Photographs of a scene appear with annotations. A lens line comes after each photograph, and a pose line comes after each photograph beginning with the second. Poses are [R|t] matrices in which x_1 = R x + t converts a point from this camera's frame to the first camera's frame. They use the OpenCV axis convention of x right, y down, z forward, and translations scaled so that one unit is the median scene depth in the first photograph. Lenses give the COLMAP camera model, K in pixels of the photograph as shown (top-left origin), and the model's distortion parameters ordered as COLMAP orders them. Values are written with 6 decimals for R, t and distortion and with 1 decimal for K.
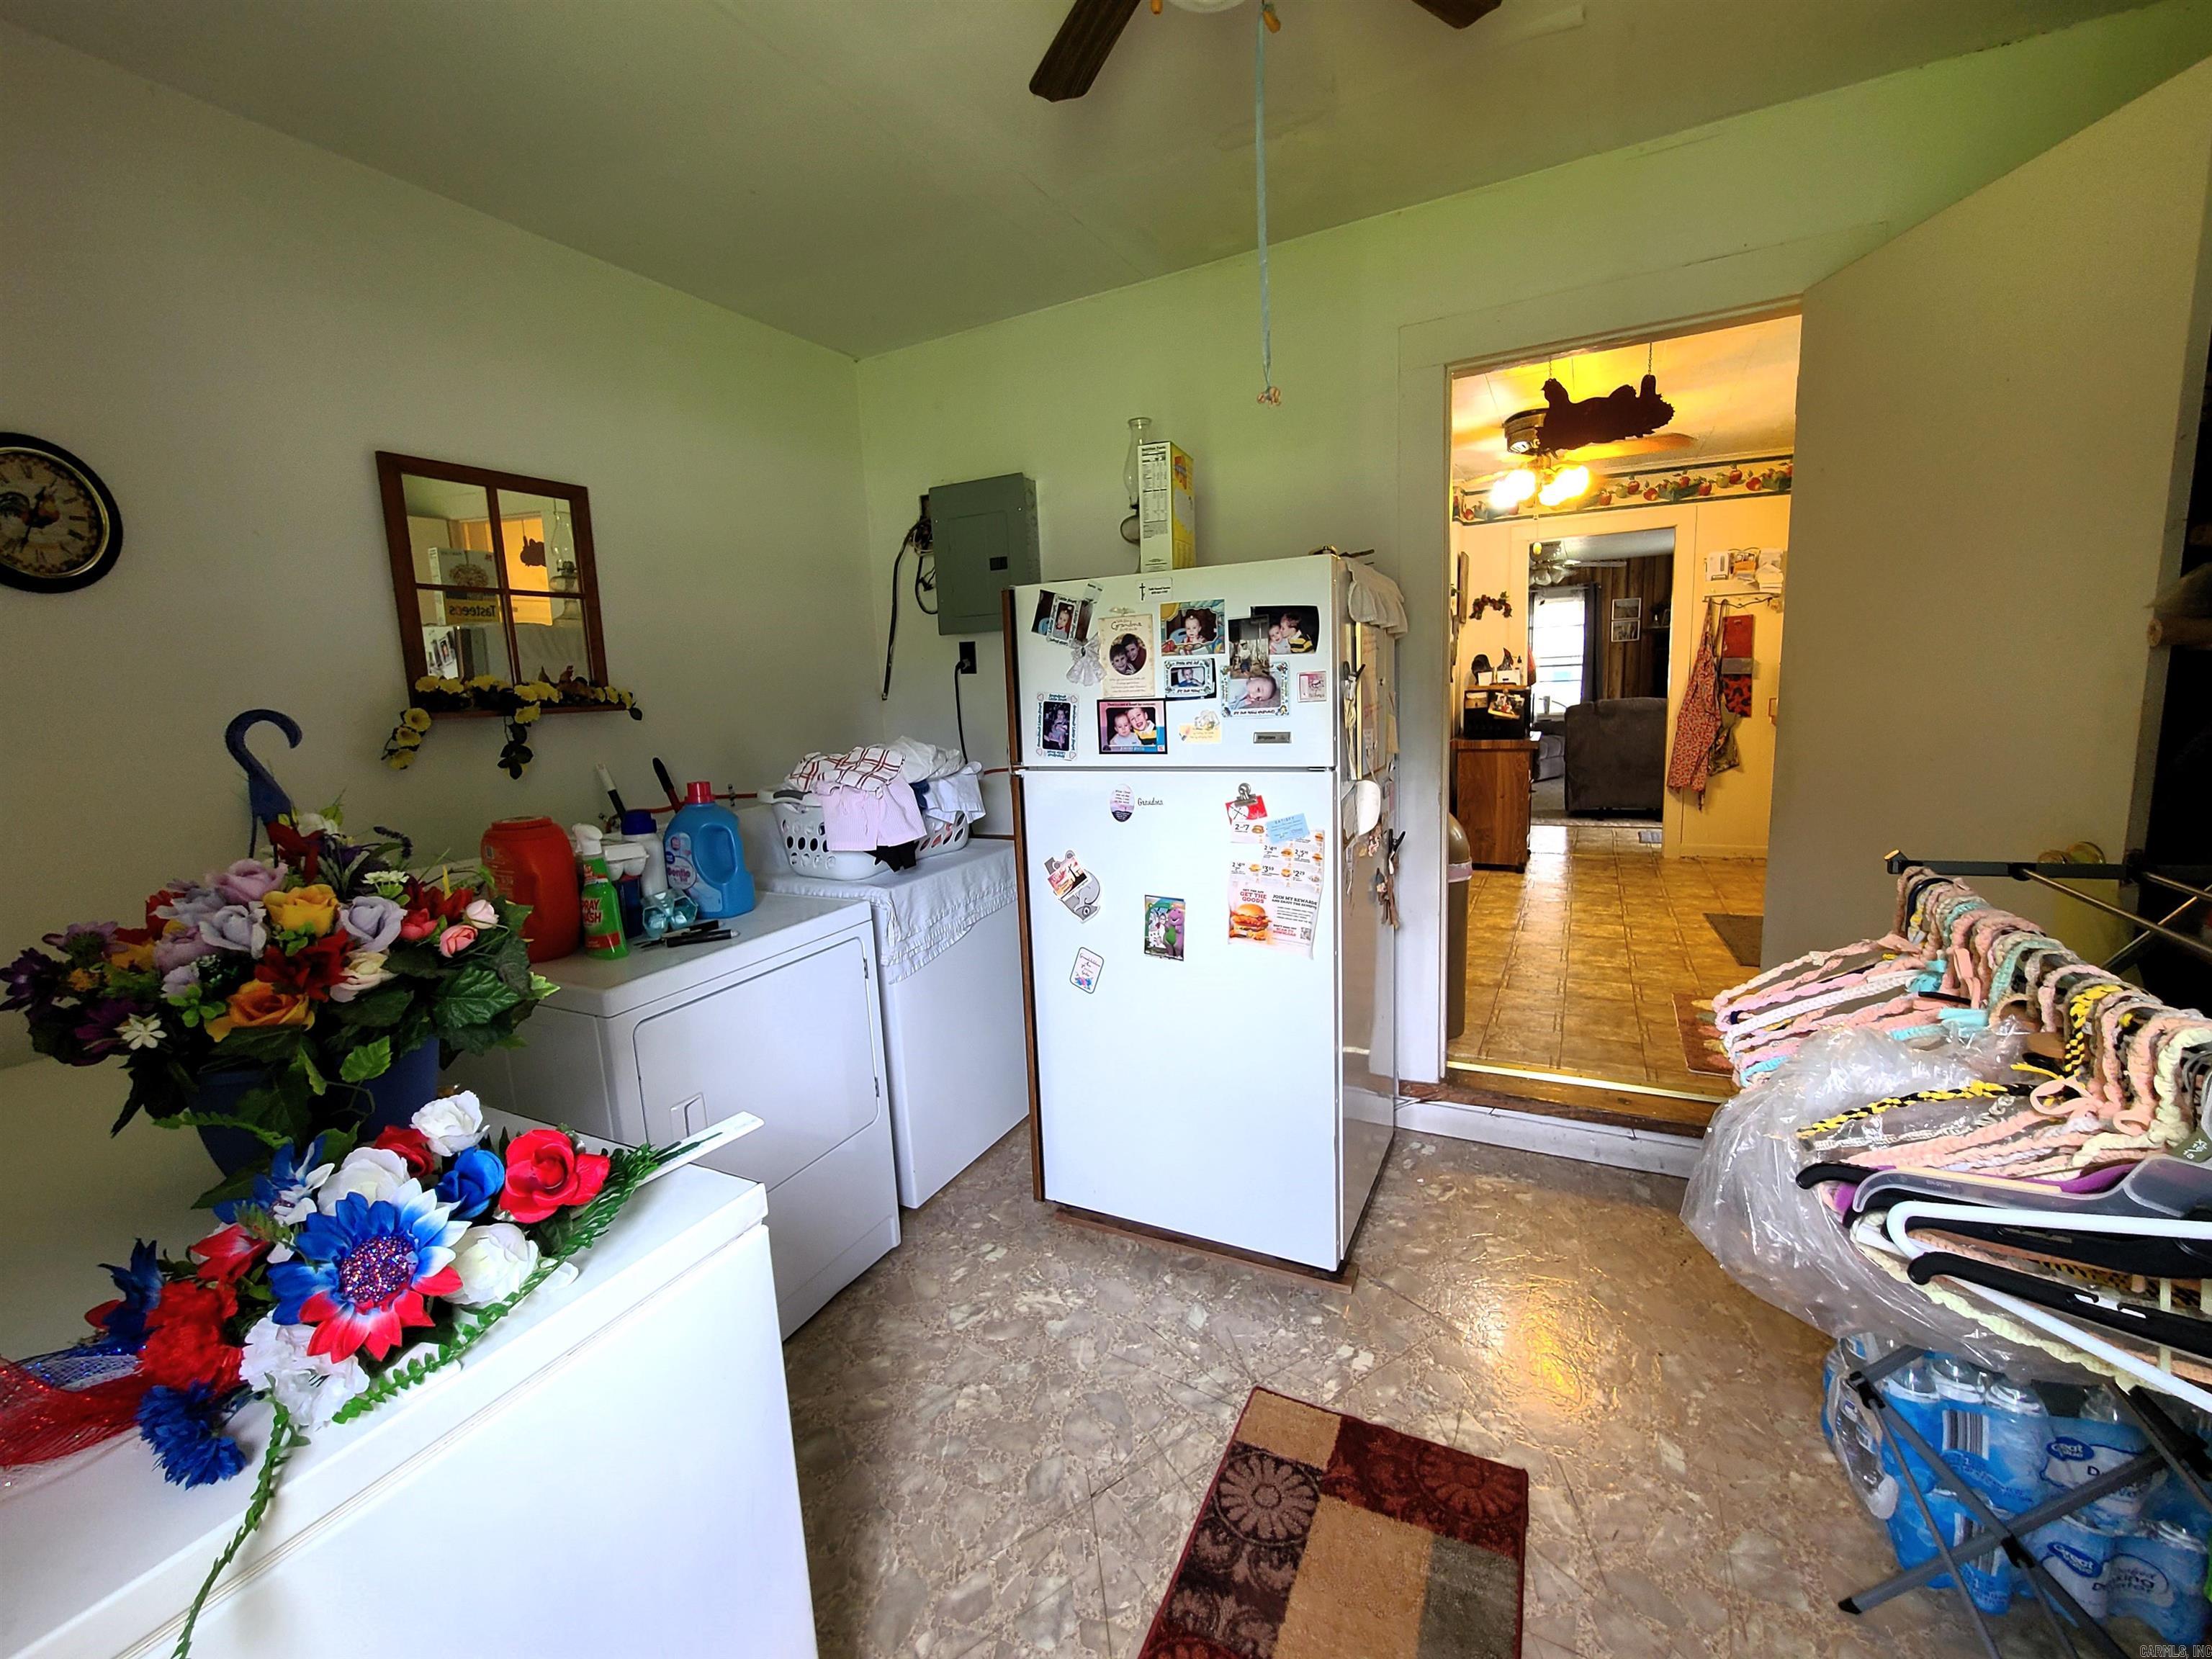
lens RADIAL K [[881.5, 0, 1144.7], [0, 881.5, 818.3], [0, 0, 1]] dist [0.000253, -0.000009]
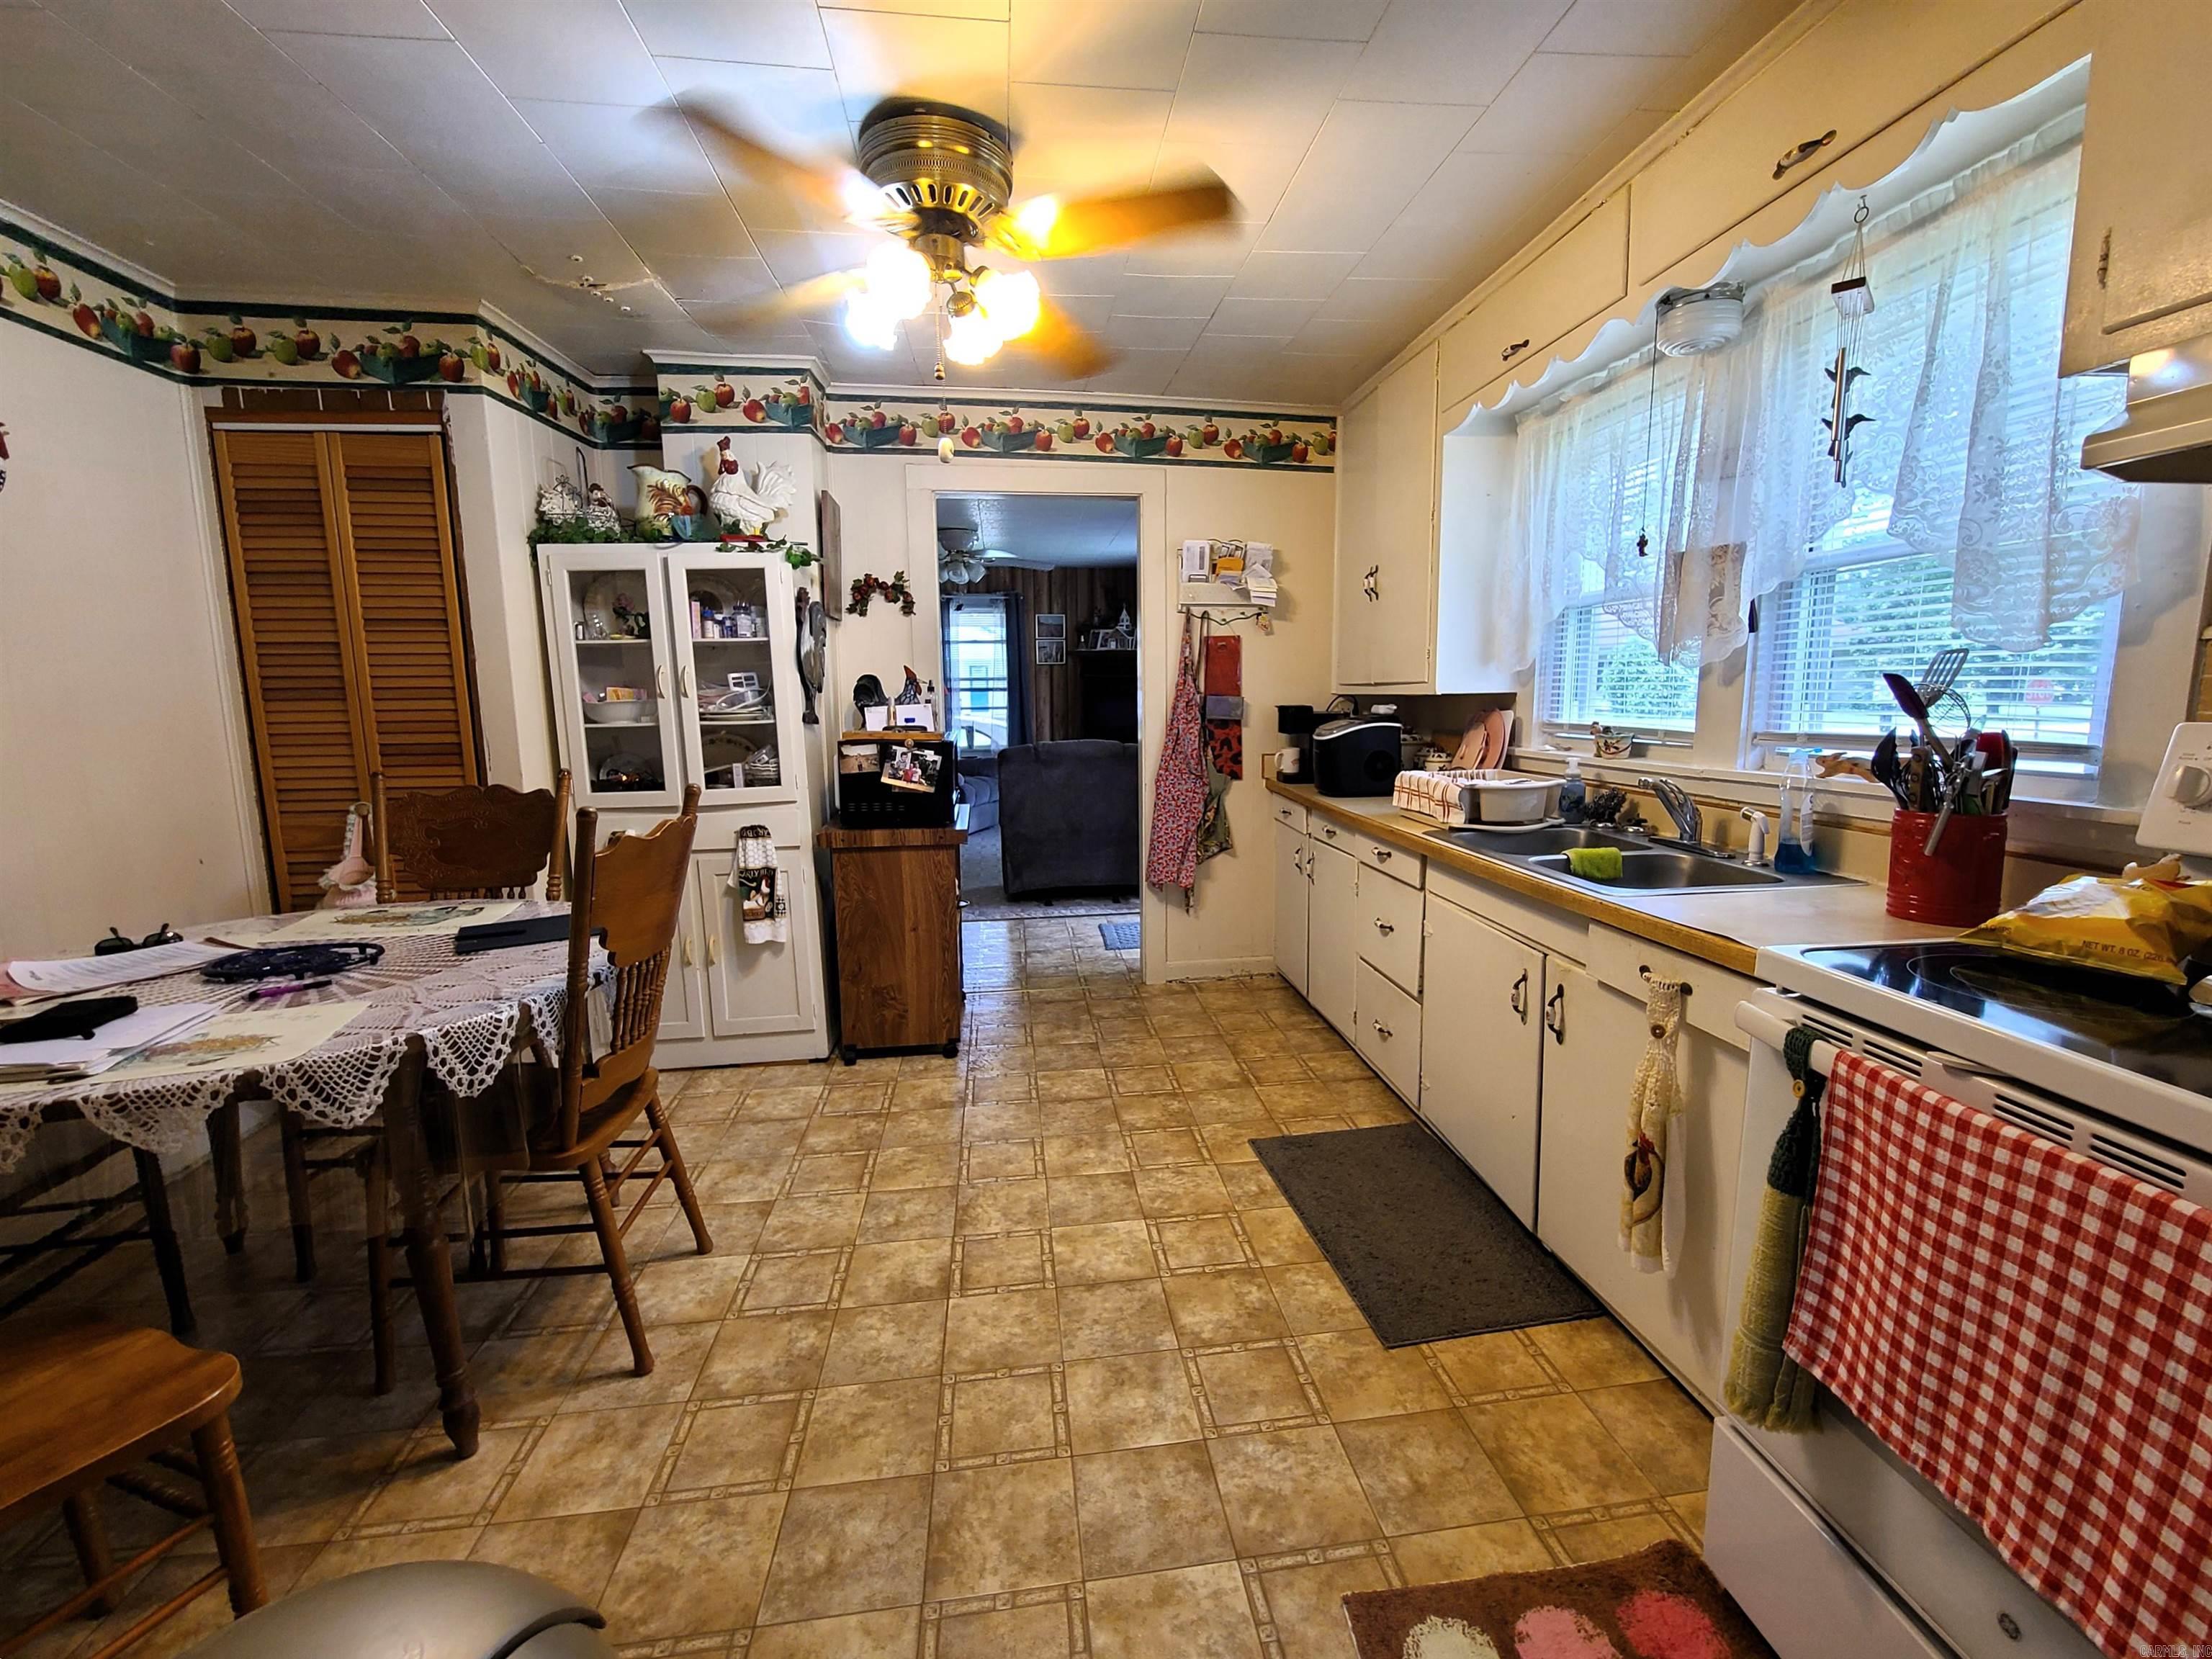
lens RADIAL K [[922.4, 0, 1113.5], [0, 922.4, 820.2], [0, 0, 1]] dist [-0.000857, -0.000014]
pose [[0.835234, -0.044258, 0.548110, 0.191461], [0.054713, 0.998498, -0.002749, -0.085347], [-0.547165, 0.032284, 0.836402, 0.433345]]
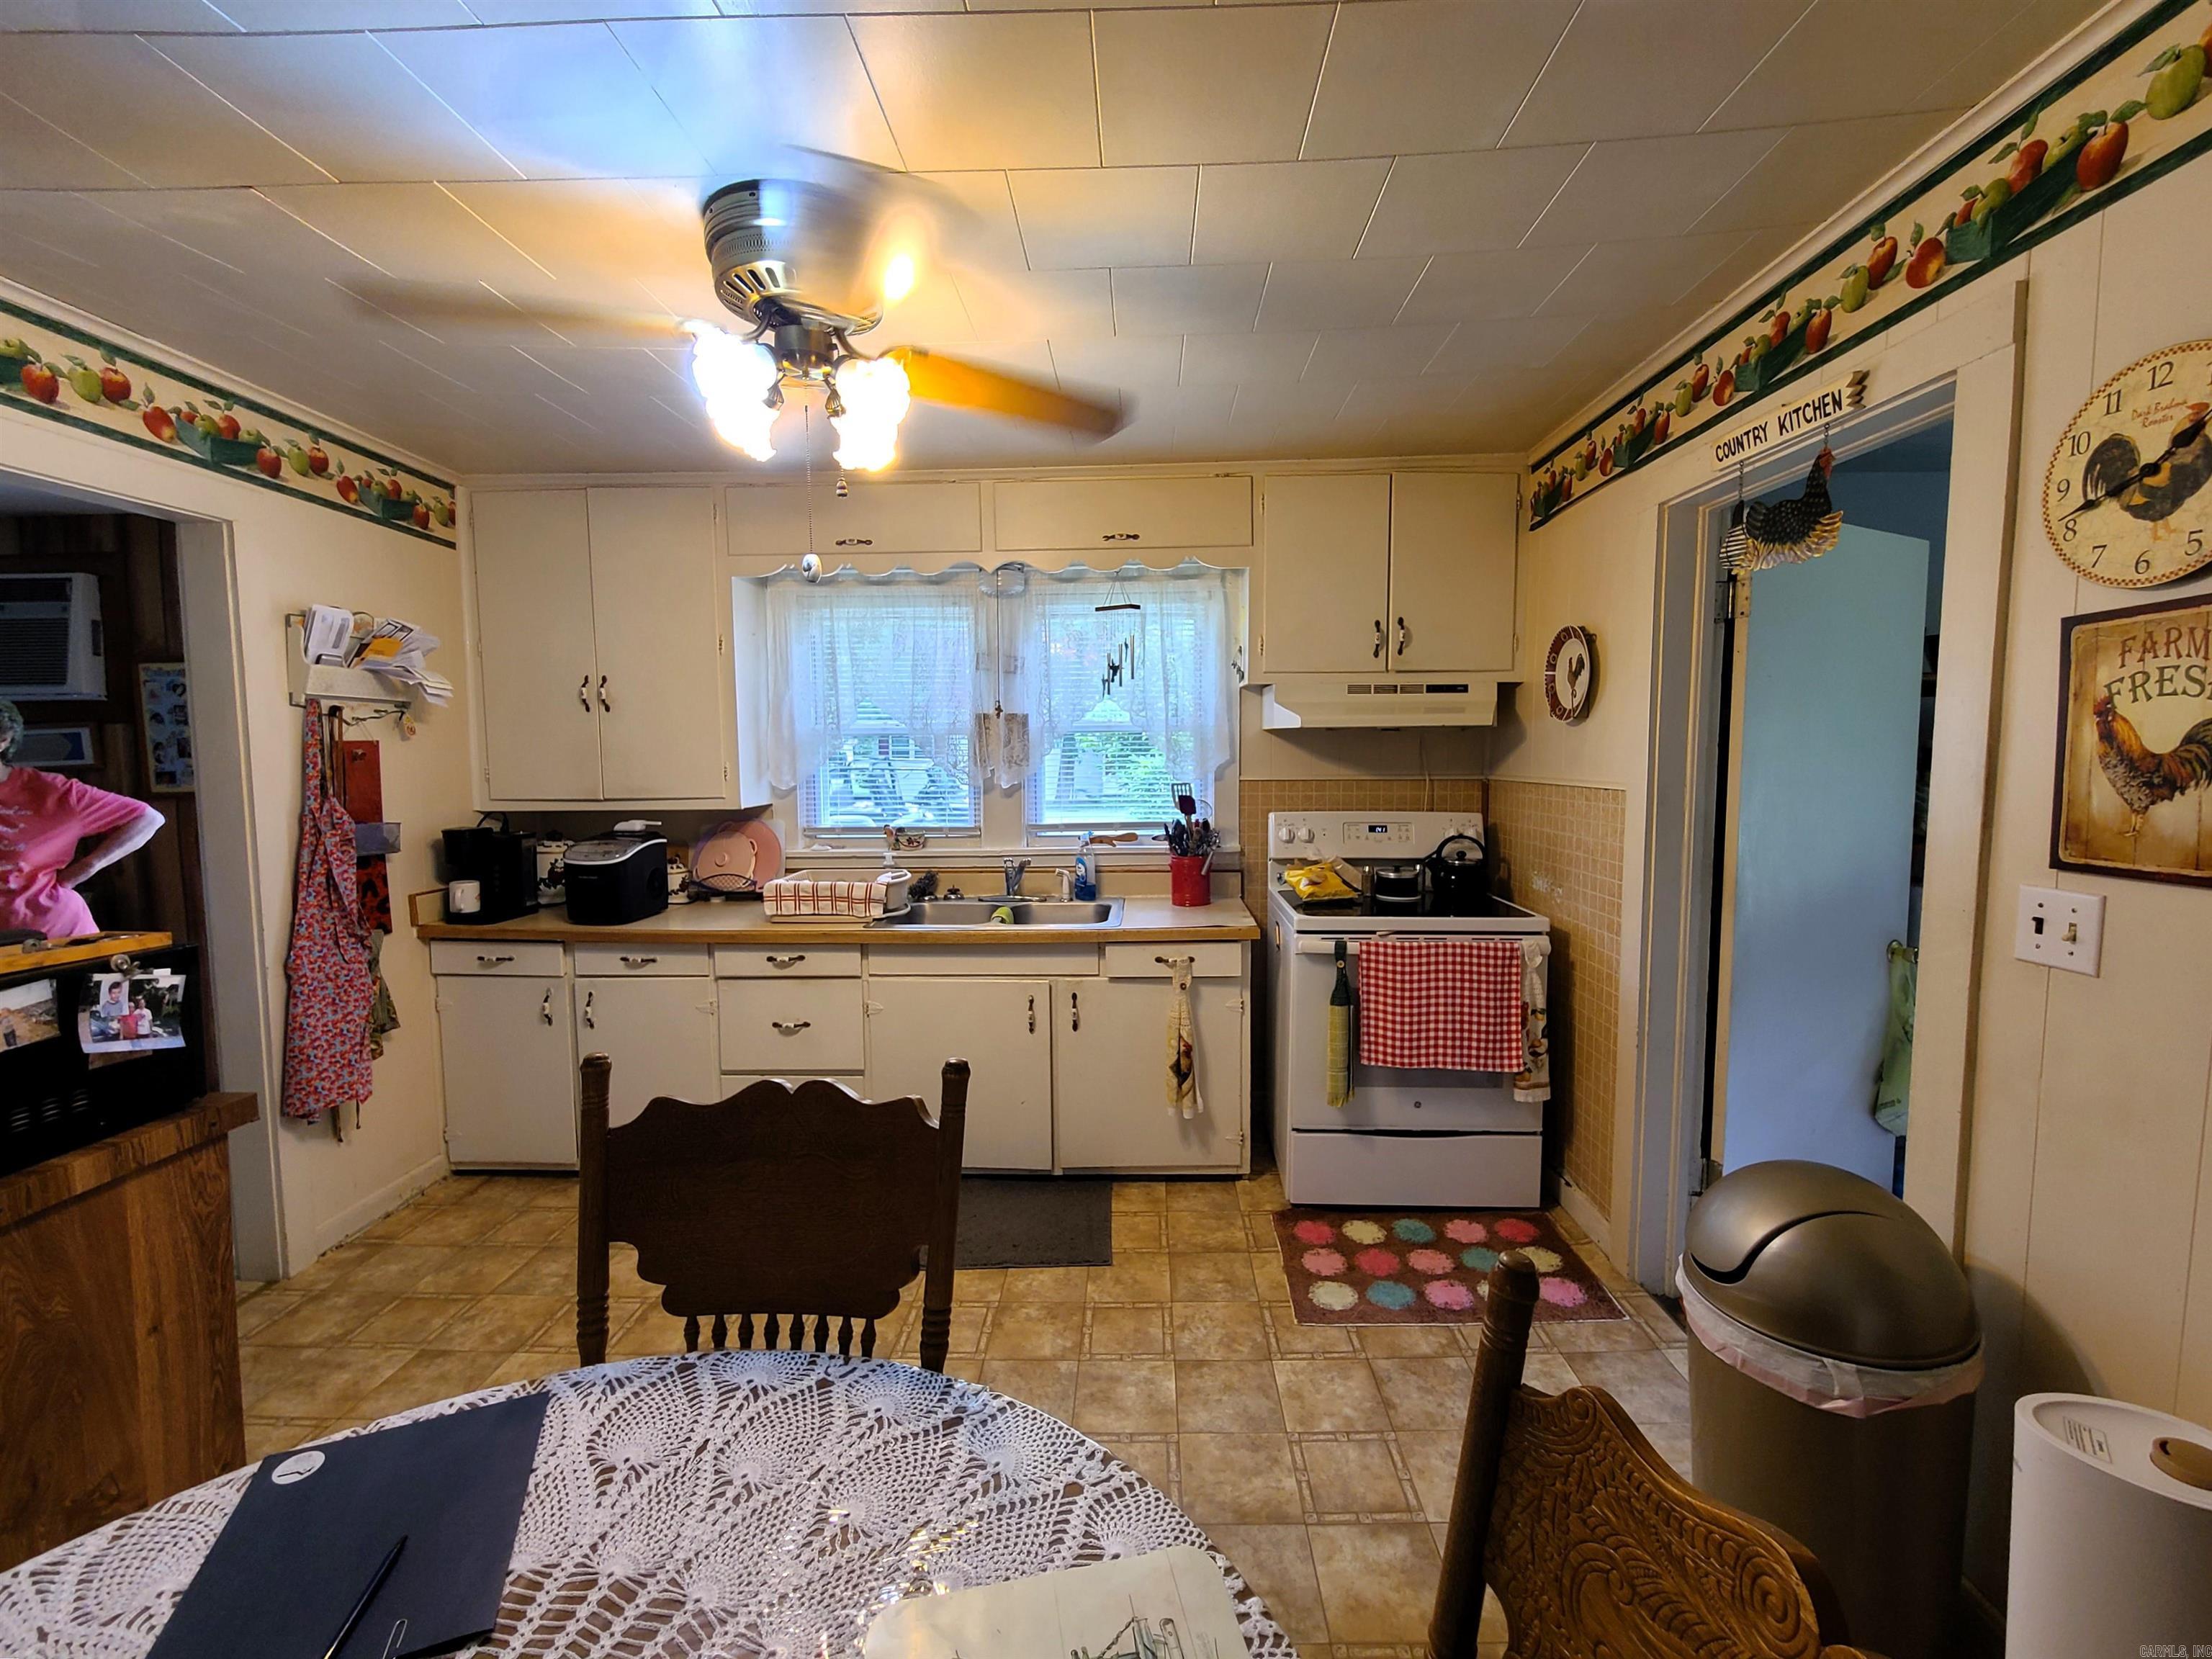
lens RADIAL K [[922.4, 0, 1113.5], [0, 922.4, 820.2], [0, 0, 1]] dist [-0.000857, -0.000014]
pose [[-0.411902, -0.024871, 0.910889, 0.014242], [0.155792, 0.982987, 0.097288, -0.165911], [-0.897812, 0.181982, -0.401020, 0.816124]]
